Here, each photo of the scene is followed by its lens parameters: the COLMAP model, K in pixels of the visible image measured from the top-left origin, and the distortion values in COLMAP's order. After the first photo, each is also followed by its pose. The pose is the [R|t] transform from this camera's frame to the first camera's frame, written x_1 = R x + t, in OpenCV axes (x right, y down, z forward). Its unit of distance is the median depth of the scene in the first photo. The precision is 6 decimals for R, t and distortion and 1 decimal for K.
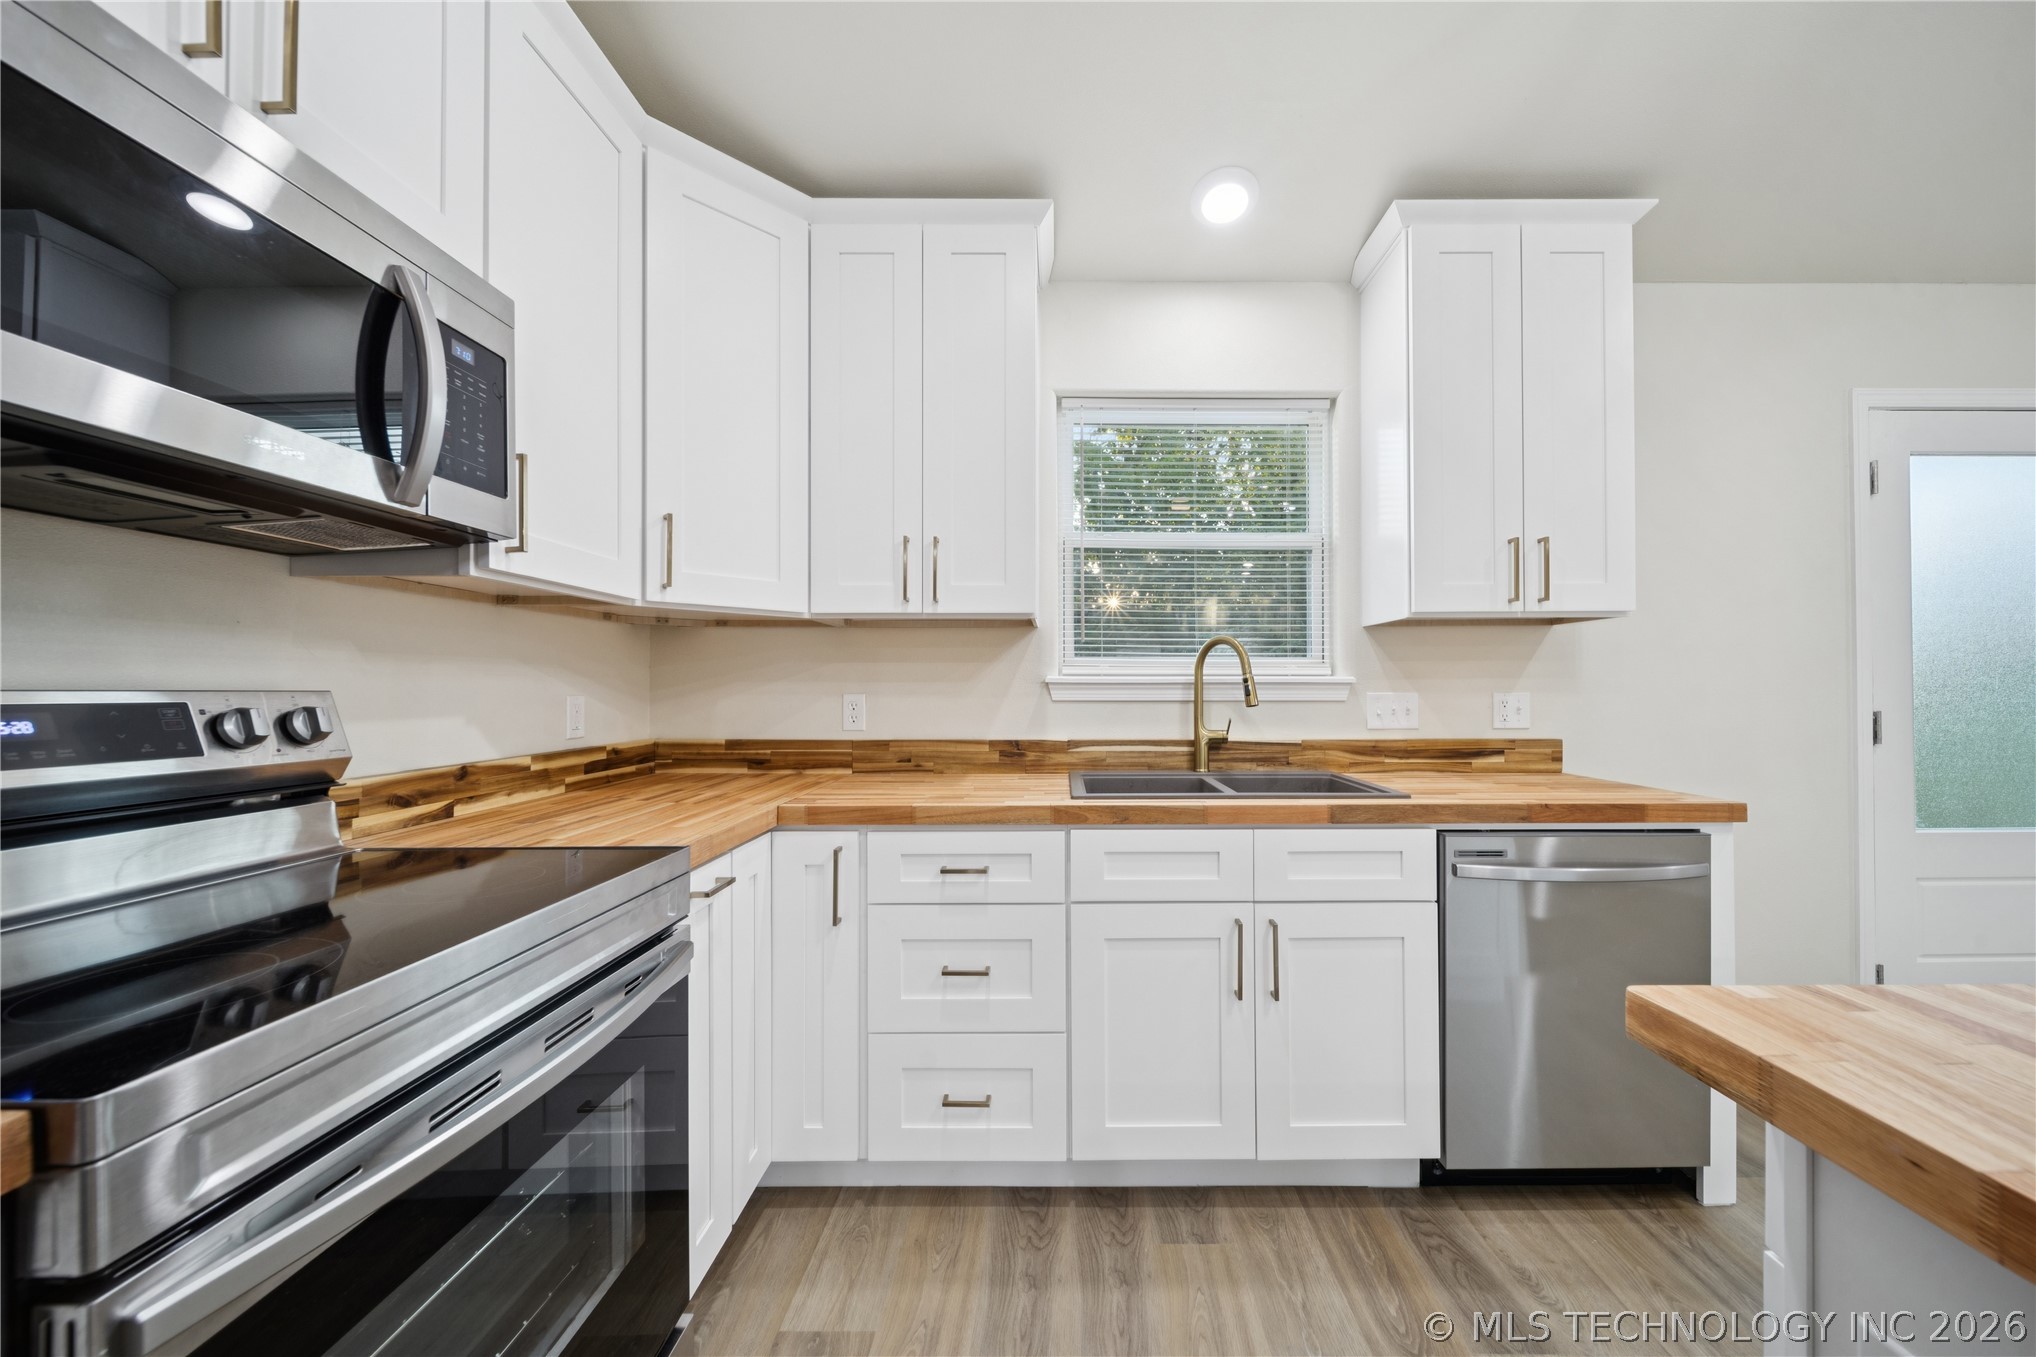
lens RADIAL K [[715.8, 0, 1059.7], [0, 715.8, 690.0], [0, 0, 1]] dist [0.000869, -0.001833]
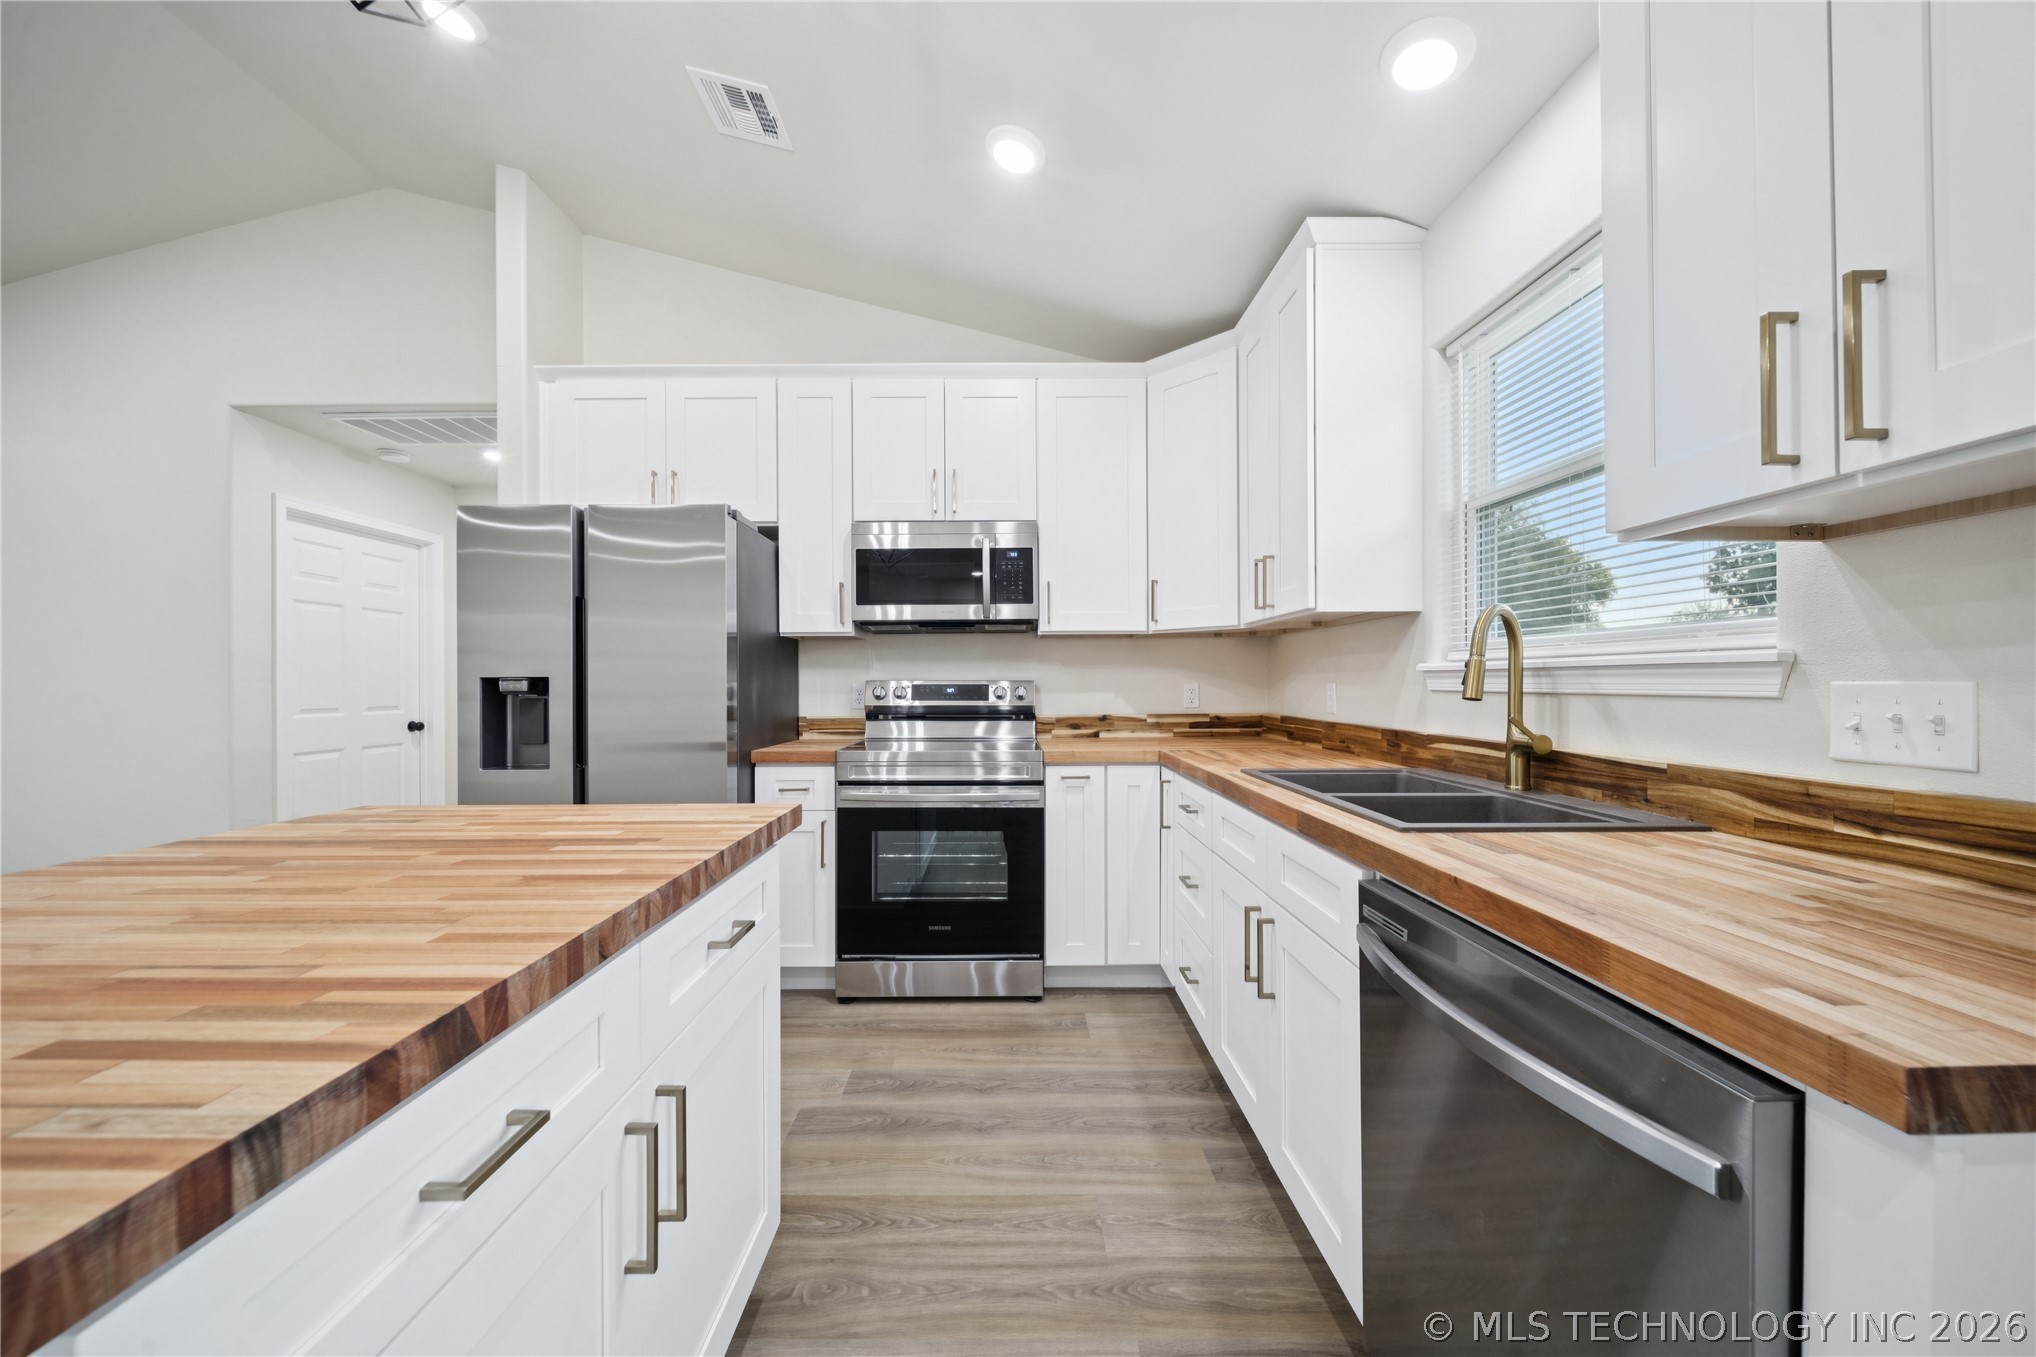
lens RADIAL K [[715.8, 0, 1009.1], [0, 715.8, 685.1], [0, 0, 1]] dist [0.000869, -0.001833]
pose [[0.005256, 0.004660, -0.999975, 1.006629], [0.004046, 0.999981, 0.004682, 0.002619], [0.999978, -0.004070, 0.005237, 0.519838]]
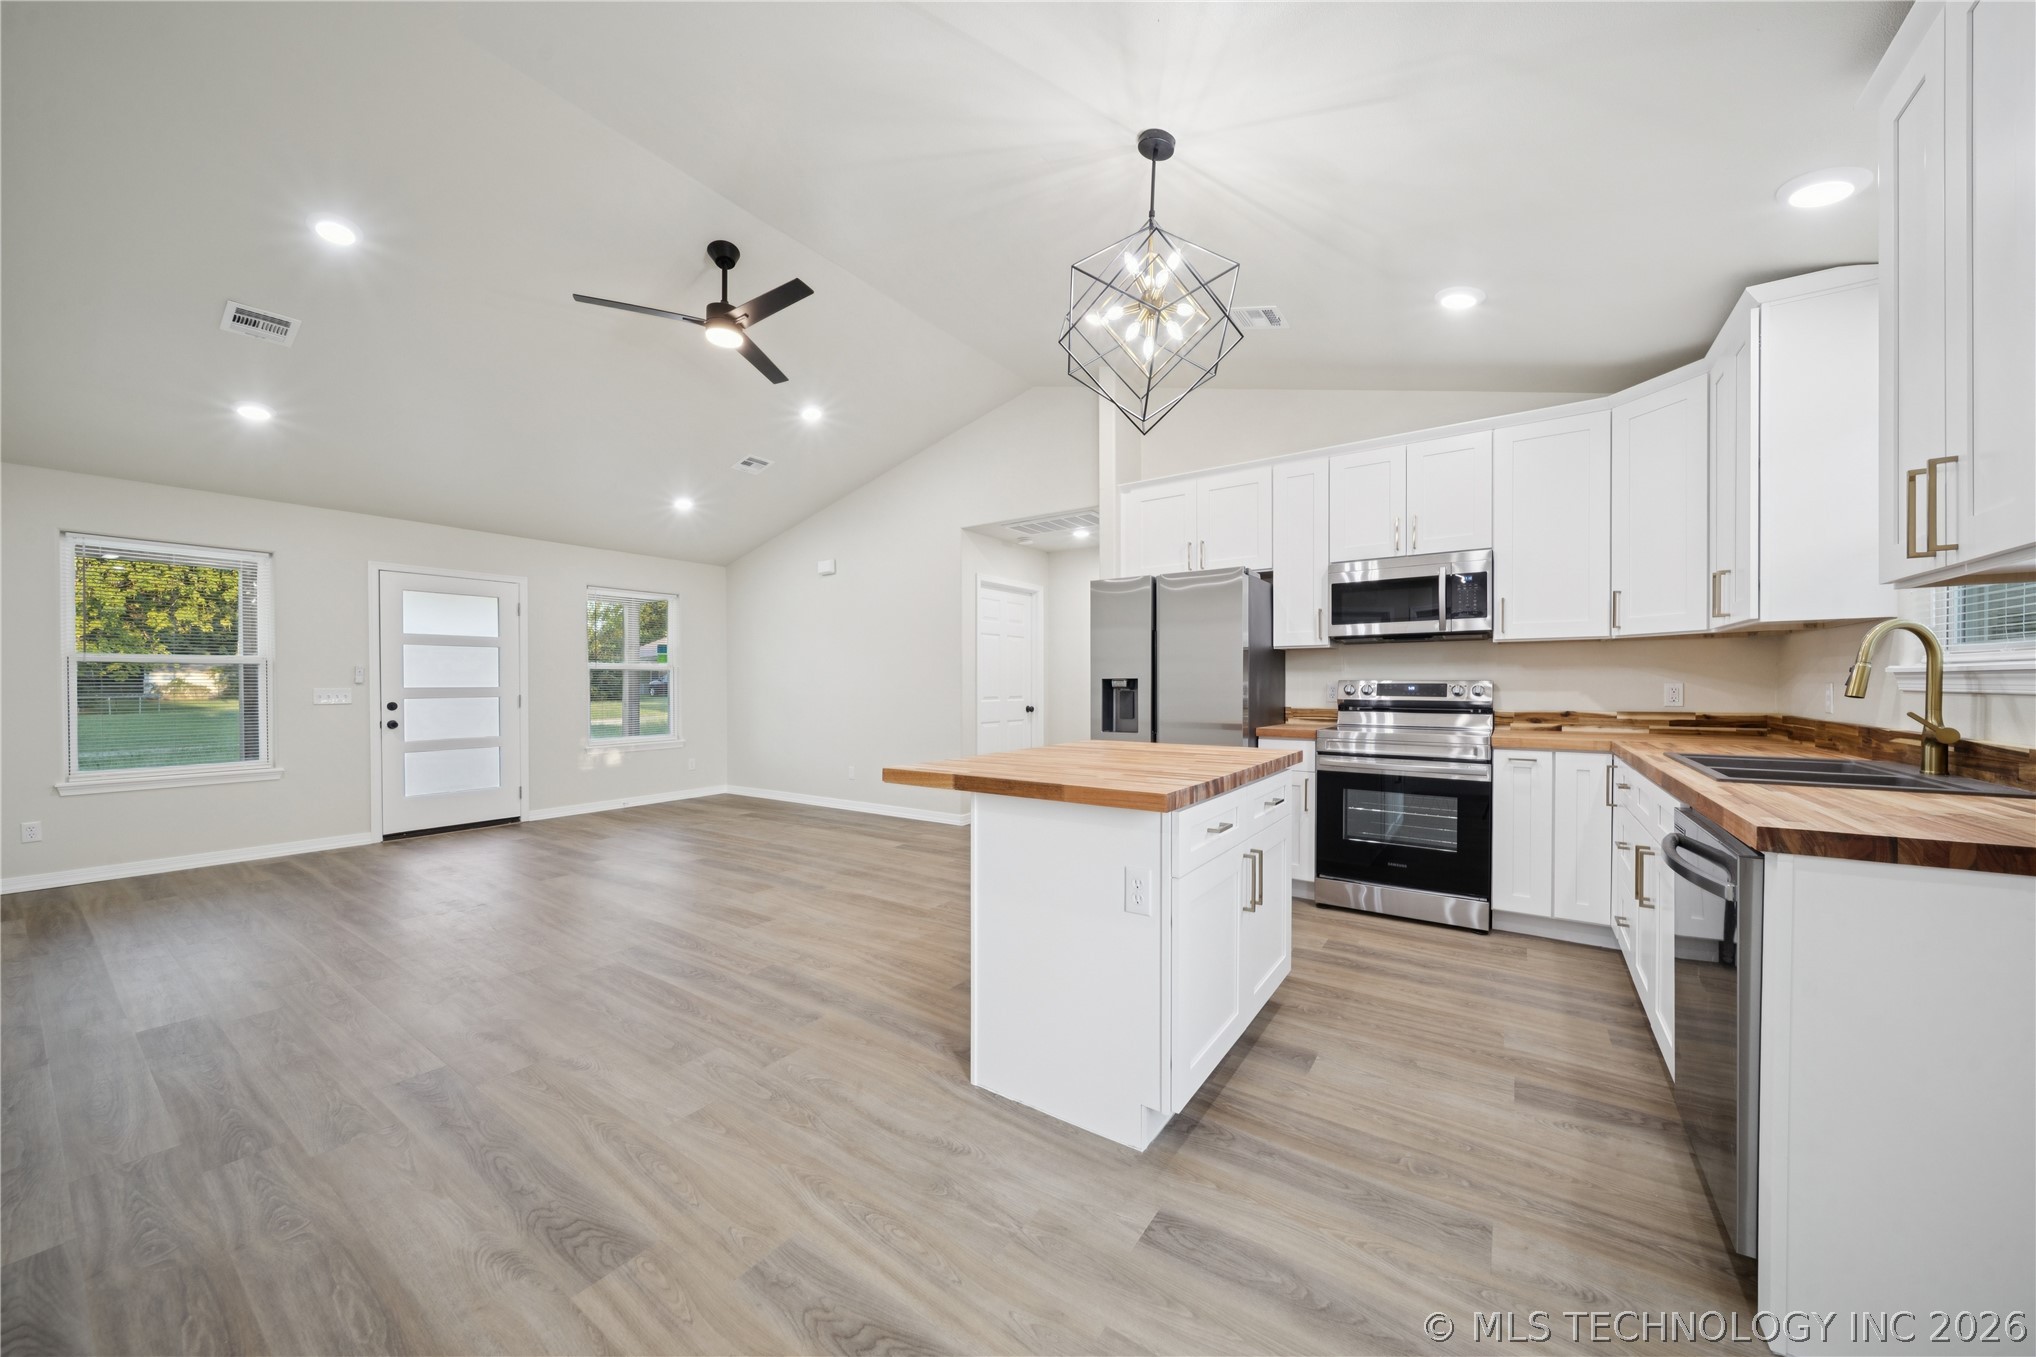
lens RADIAL K [[715.8, 0, 1020.0], [0, 715.8, 687.8], [0, 0, 1]] dist [0.000869, -0.001833]
pose [[-0.568485, 0.009062, -0.822644, 1.666077], [0.003057, 0.999956, 0.008902, -0.001019], [0.822688, 0.002545, -0.568487, 0.633412]]
